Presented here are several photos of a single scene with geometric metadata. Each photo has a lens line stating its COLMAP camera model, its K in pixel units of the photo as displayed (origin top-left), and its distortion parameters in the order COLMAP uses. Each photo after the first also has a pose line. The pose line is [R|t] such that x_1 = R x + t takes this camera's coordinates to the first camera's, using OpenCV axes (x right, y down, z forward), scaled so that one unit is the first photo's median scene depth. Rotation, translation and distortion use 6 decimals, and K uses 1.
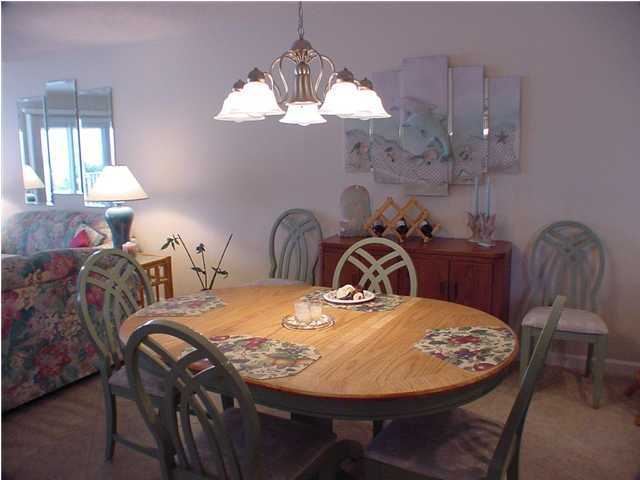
lens RADIAL K [[535.6, 0, 319.2], [0, 535.6, 236.0], [0, 0, 1]] dist [-0.194669, 0.143752]
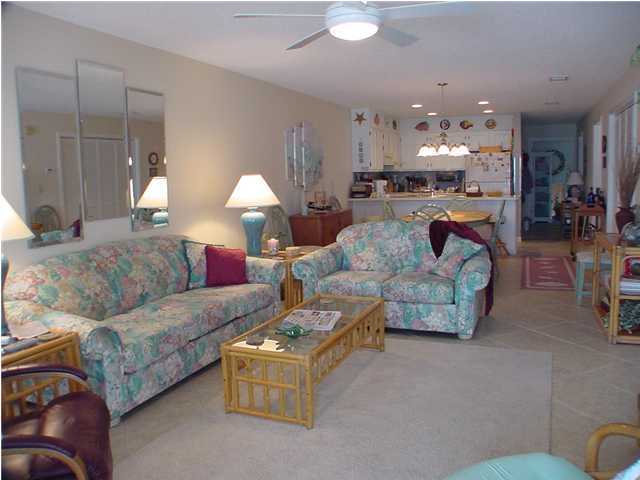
lens RADIAL K [[535.6, 0, 319.2], [0, 535.6, 236.0], [0, 0, 1]] dist [-0.194669, 0.143752]
pose [[-0.055253, -0.099711, 0.993481, -1.909219], [0.185025, 0.976746, 0.108322, -0.126512], [-0.981179, 0.189804, -0.035519, 1.113856]]
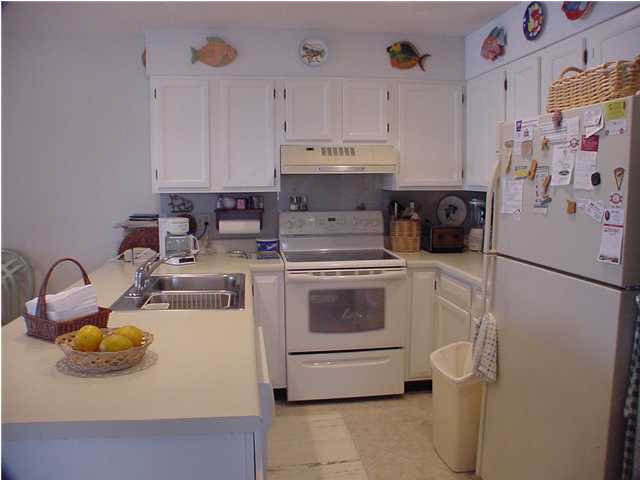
lens RADIAL K [[535.6, 0, 319.2], [0, 535.6, 236.0], [0, 0, 1]] dist [-0.194669, 0.143752]
pose [[0.840177, -0.049825, 0.540019, 0.445151], [0.081436, 0.996071, -0.034797, 0.036269], [-0.536163, 0.073212, 0.840933, -0.291712]]
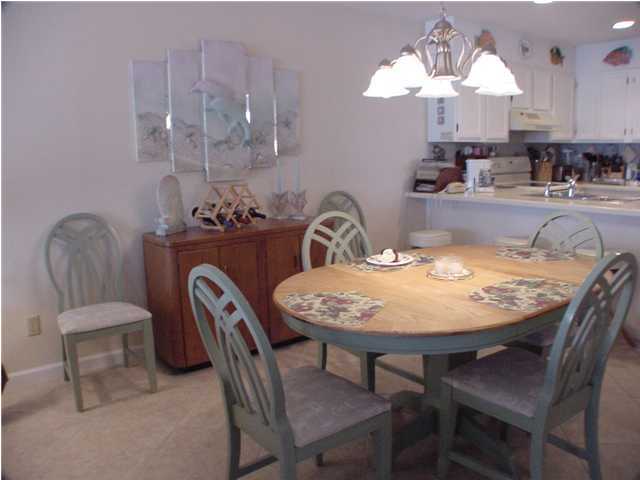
lens RADIAL K [[535.6, 0, 319.2], [0, 535.6, 236.0], [0, 0, 1]] dist [-0.194669, 0.143752]
pose [[0.461492, -0.140772, 0.875904, -0.634019], [0.154249, 0.985024, 0.077040, -0.026102], [-0.873632, 0.099554, 0.476295, 0.404815]]
